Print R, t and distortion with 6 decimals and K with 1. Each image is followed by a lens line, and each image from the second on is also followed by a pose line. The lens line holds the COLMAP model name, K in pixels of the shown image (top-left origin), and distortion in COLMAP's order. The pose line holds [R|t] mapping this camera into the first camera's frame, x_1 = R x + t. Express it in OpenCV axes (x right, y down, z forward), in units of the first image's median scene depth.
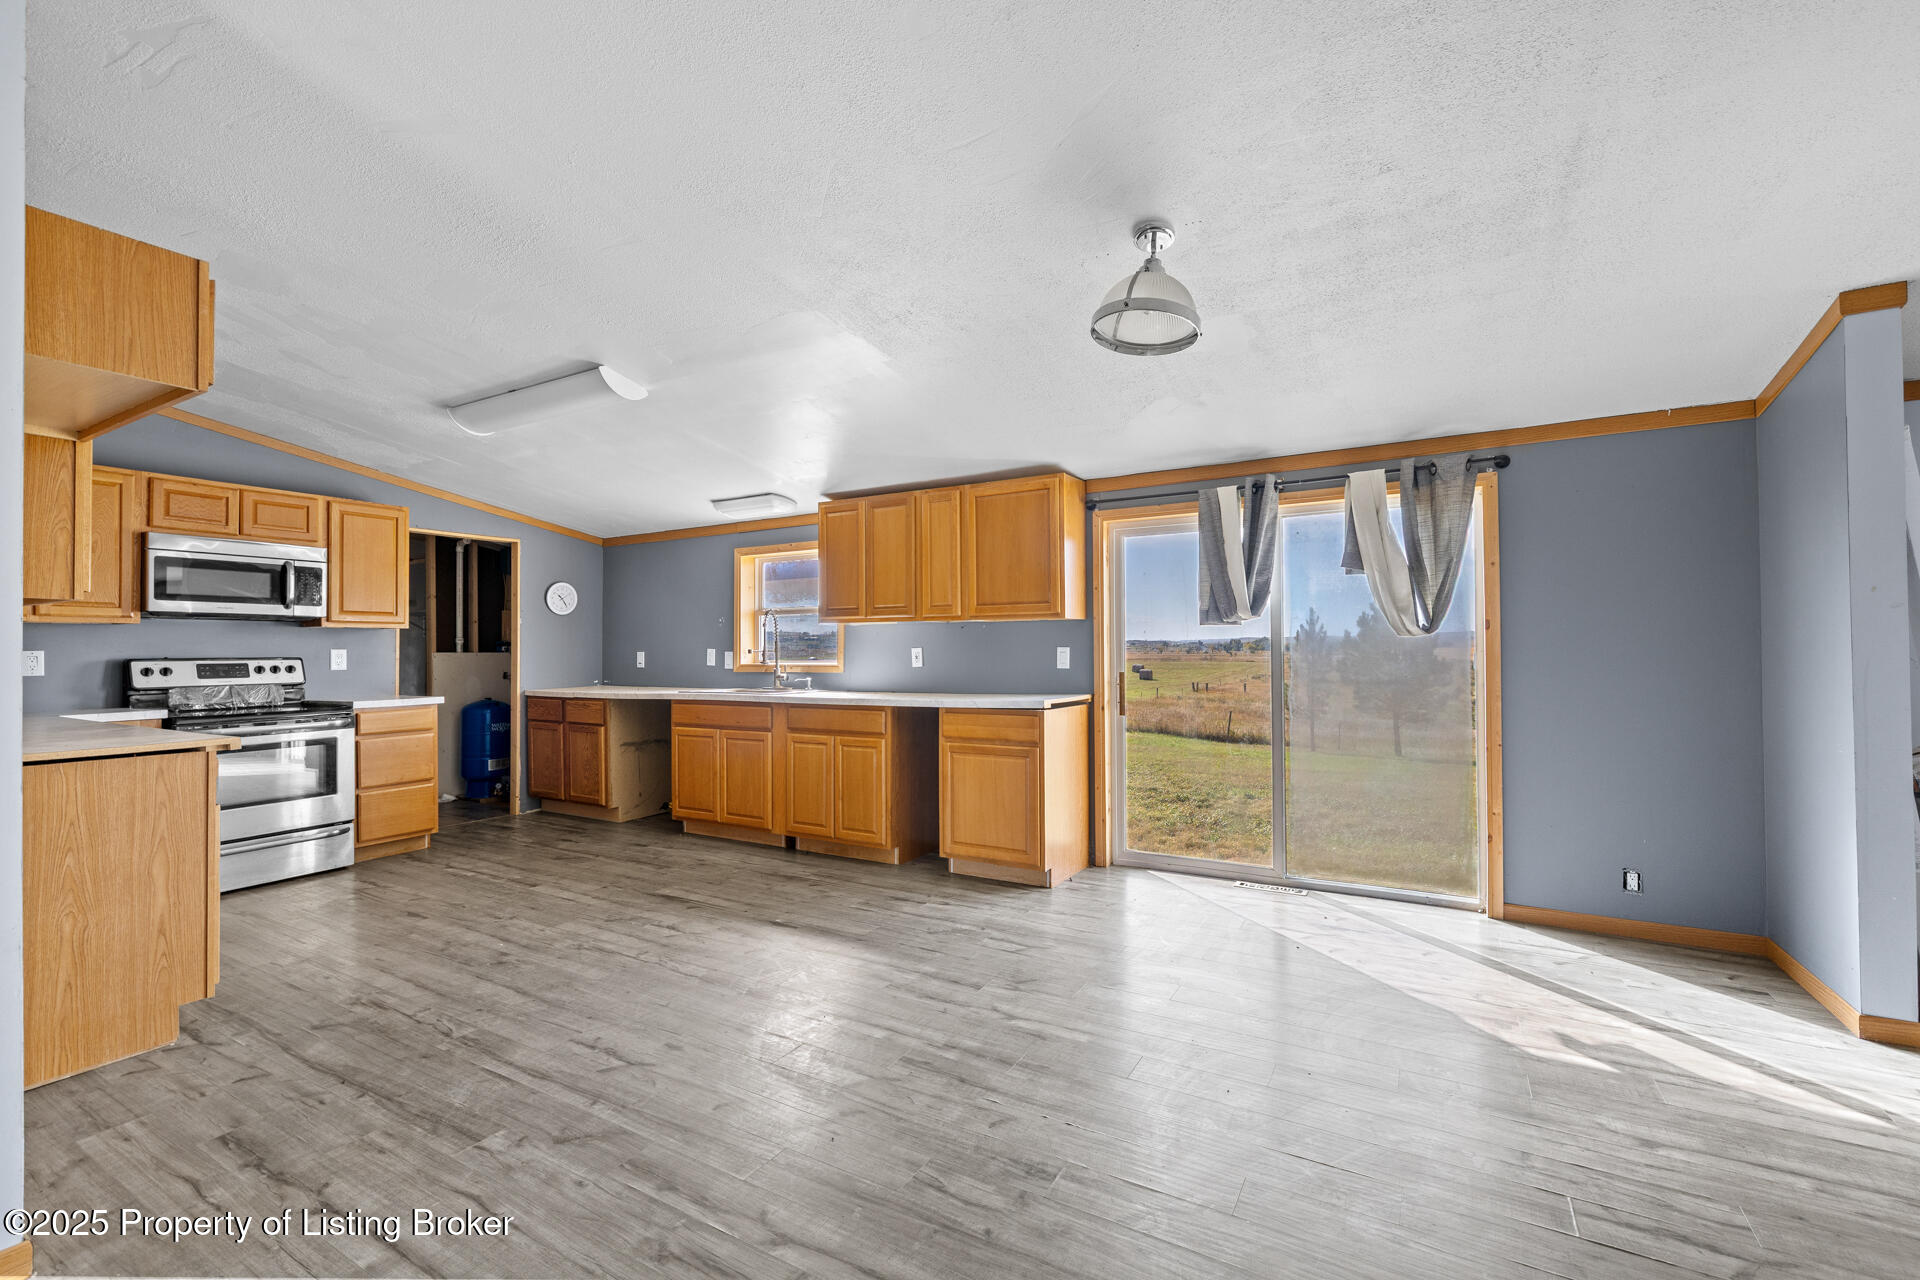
lens RADIAL K [[813.2, 0, 962.0], [0, 813.2, 645.4], [0, 0, 1]] dist [0.004019, 0.000210]
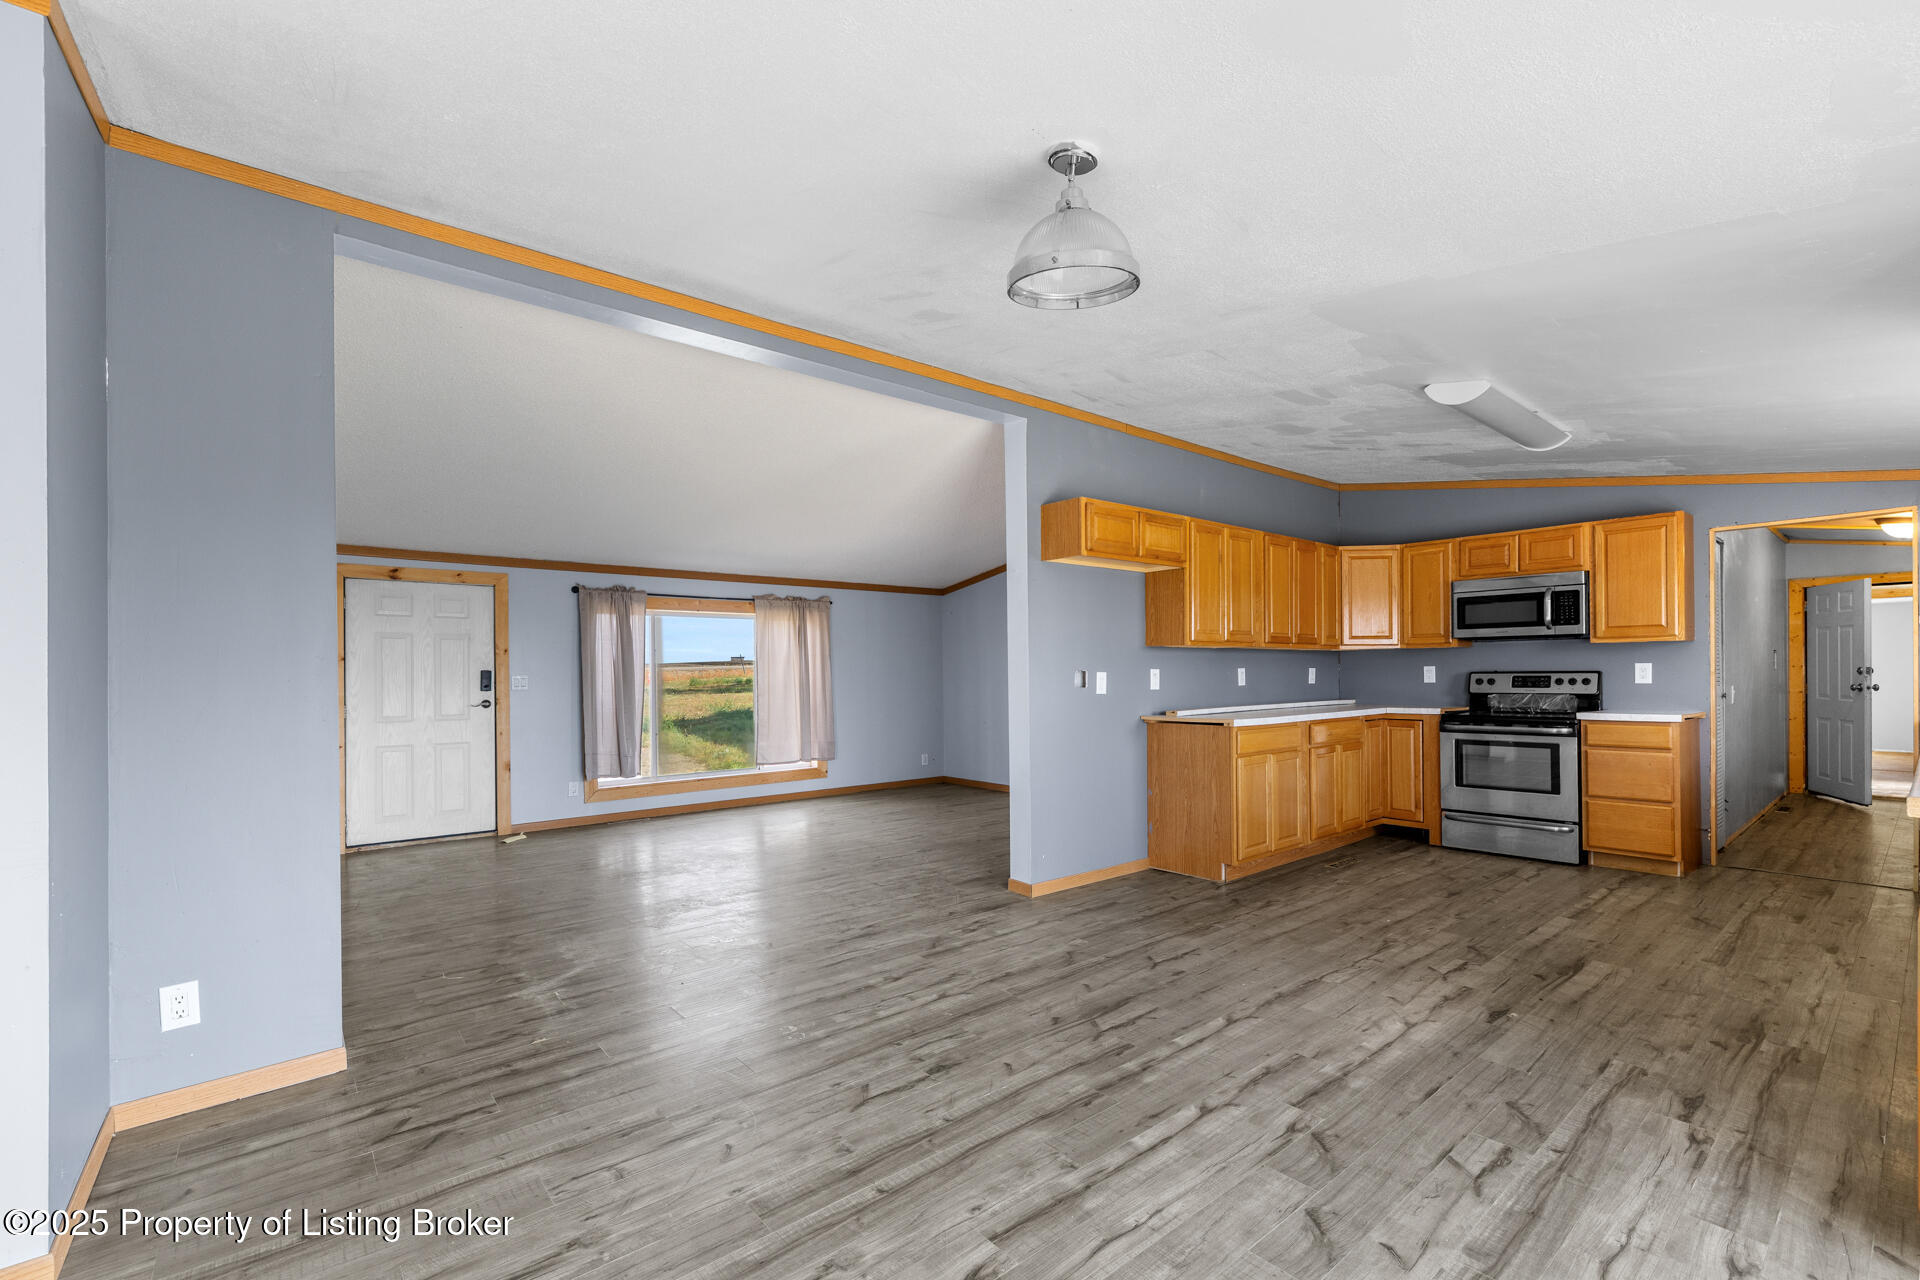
lens RADIAL K [[823.3, 0, 971.3], [0, 823.3, 673.7], [0, 0, 1]] dist [0.000501, -0.000064]
pose [[-0.332715, 0.009890, -0.942976, 0.632519], [0.017383, 0.999839, 0.004353, -0.001279], [0.942867, -0.014944, -0.332834, 0.713556]]
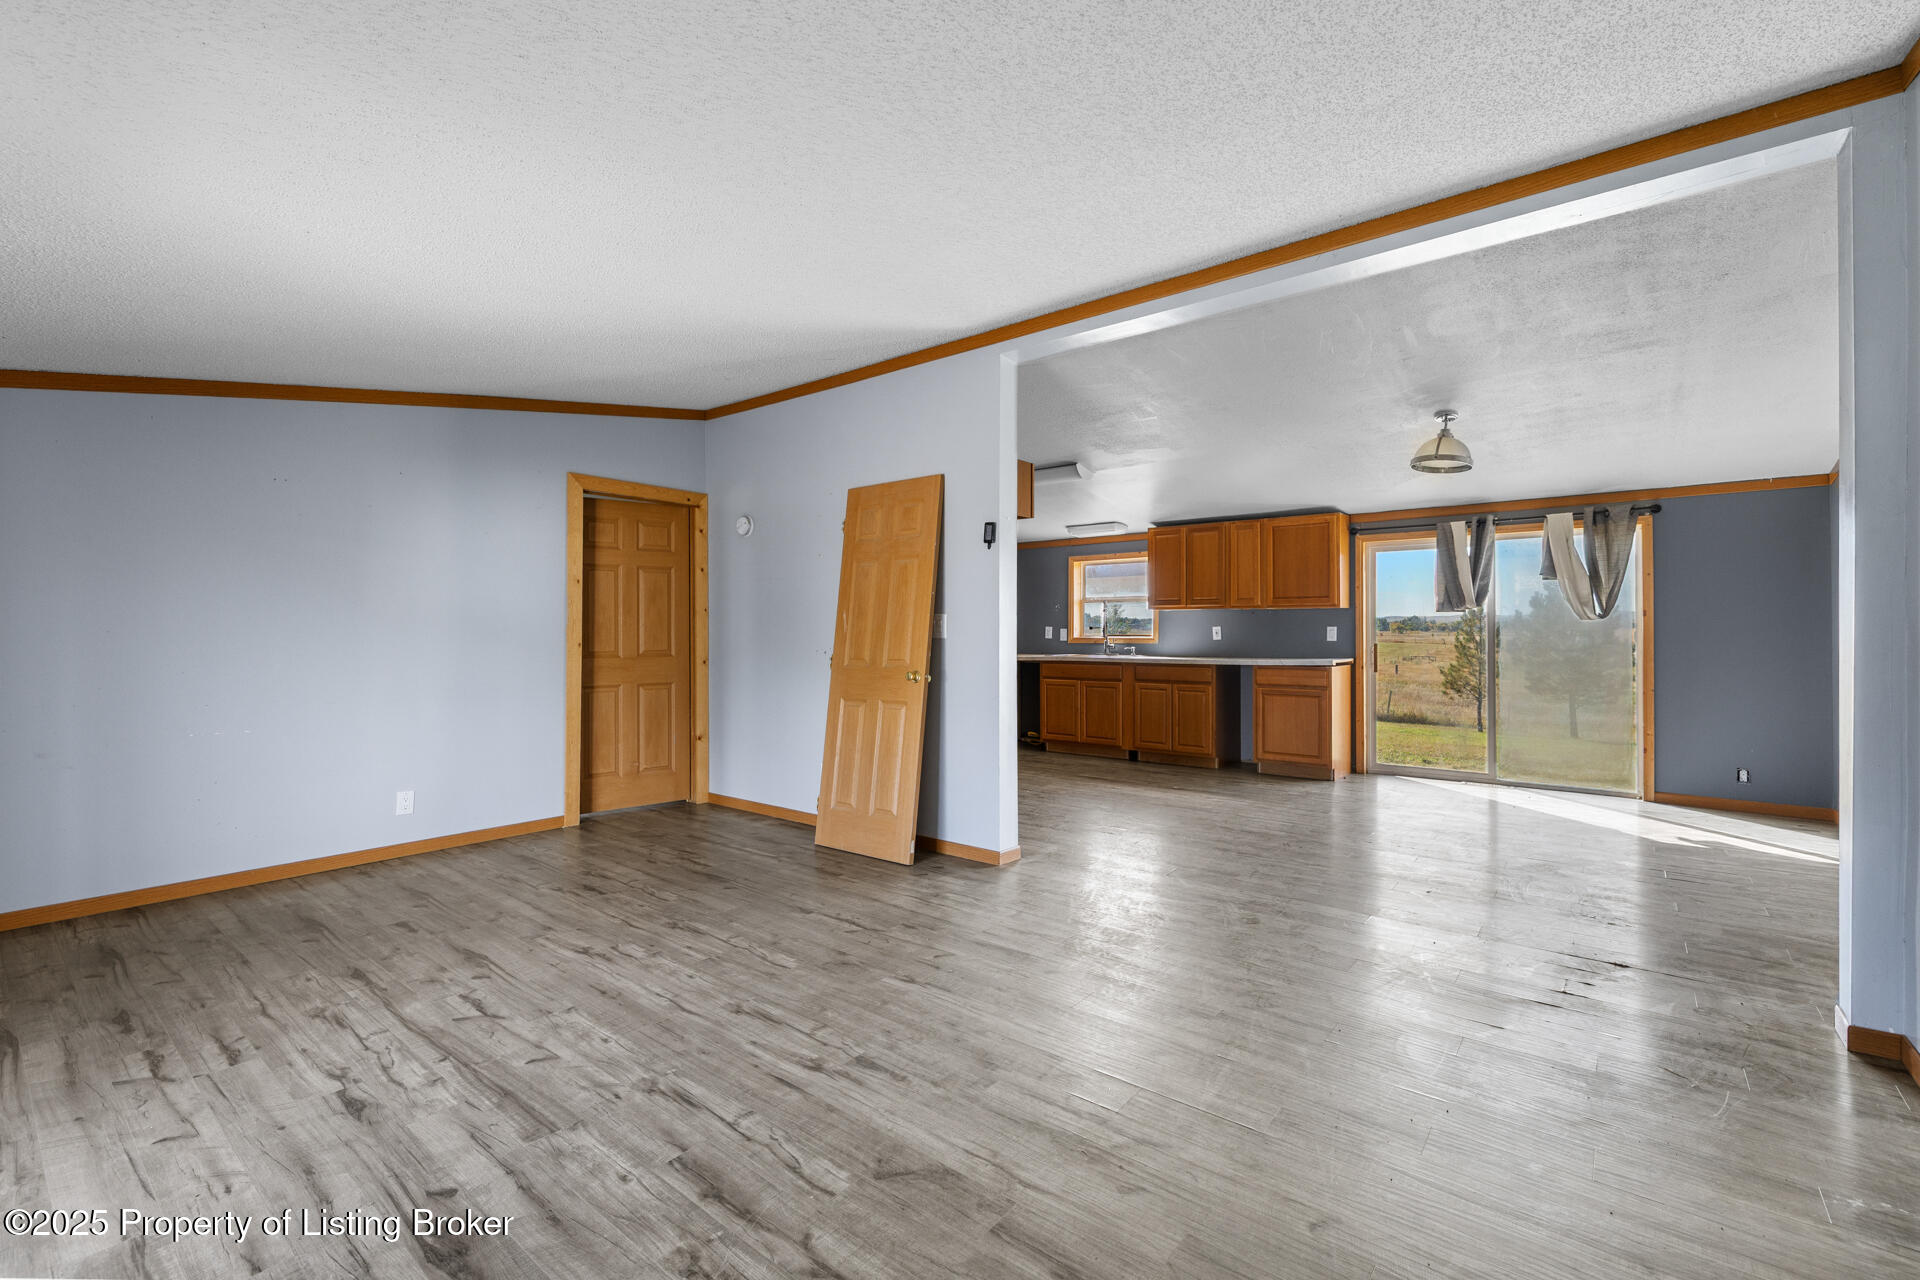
lens RADIAL K [[817.0, 0, 958.8], [0, 817.0, 627.6], [0, 0, 1]] dist [0.001215, -0.000446]
pose [[0.988324, 0.004546, -0.152300, -0.378144], [-0.003870, 0.999981, 0.004737, -0.000181], [0.152319, -0.004092, 0.988323, -0.681766]]
